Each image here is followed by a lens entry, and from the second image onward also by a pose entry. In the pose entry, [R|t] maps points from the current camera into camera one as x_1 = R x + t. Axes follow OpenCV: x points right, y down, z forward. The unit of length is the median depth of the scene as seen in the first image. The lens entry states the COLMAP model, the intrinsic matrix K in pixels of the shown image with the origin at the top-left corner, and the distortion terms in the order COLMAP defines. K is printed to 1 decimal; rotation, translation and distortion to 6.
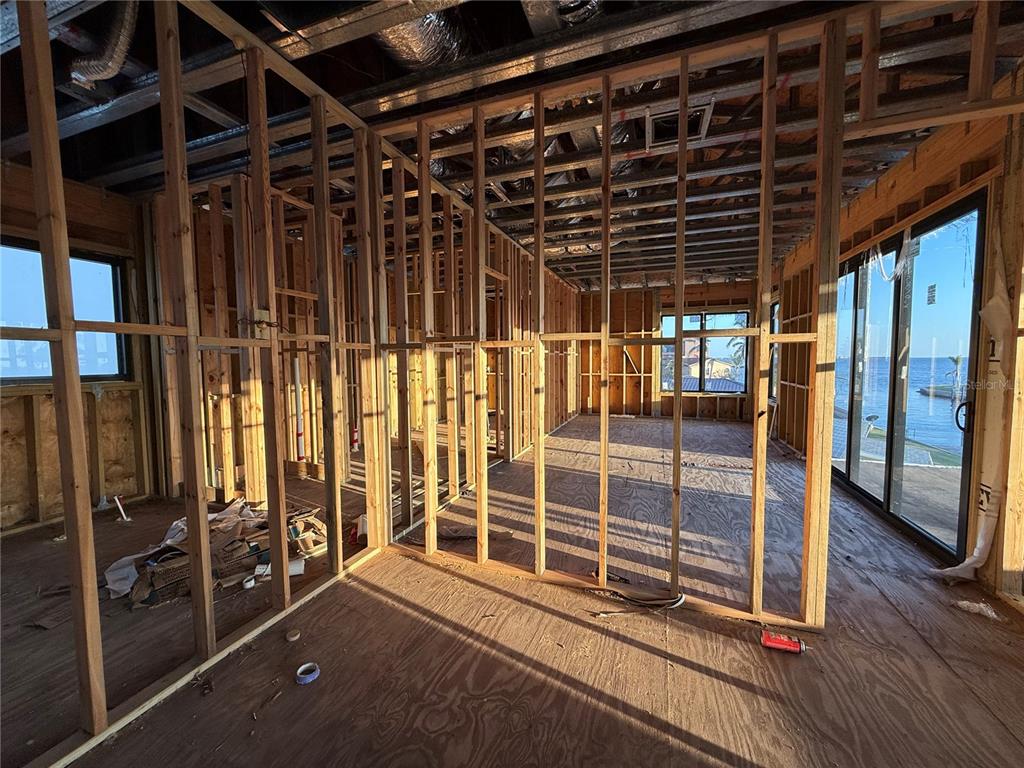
lens RADIAL K [[417.6, 0, 510.6], [0, 417.6, 386.3], [0, 0, 1]] dist [0.010783, 0.000010]
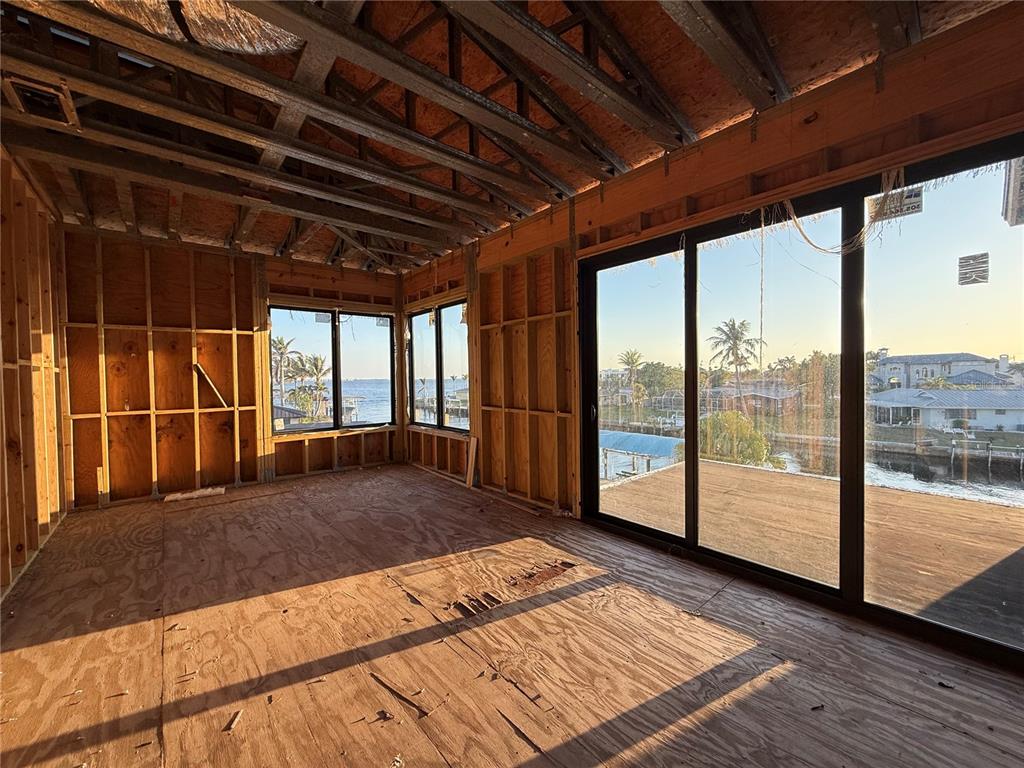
lens RADIAL K [[417.6, 0, 514.2], [0, 417.6, 383.4], [0, 0, 1]] dist [0.010783, 0.000010]
pose [[0.505004, -0.017219, 0.862945, 0.026935], [0.069390, 0.997375, -0.020706, -0.024880], [-0.860323, 0.070337, 0.504873, 0.419601]]
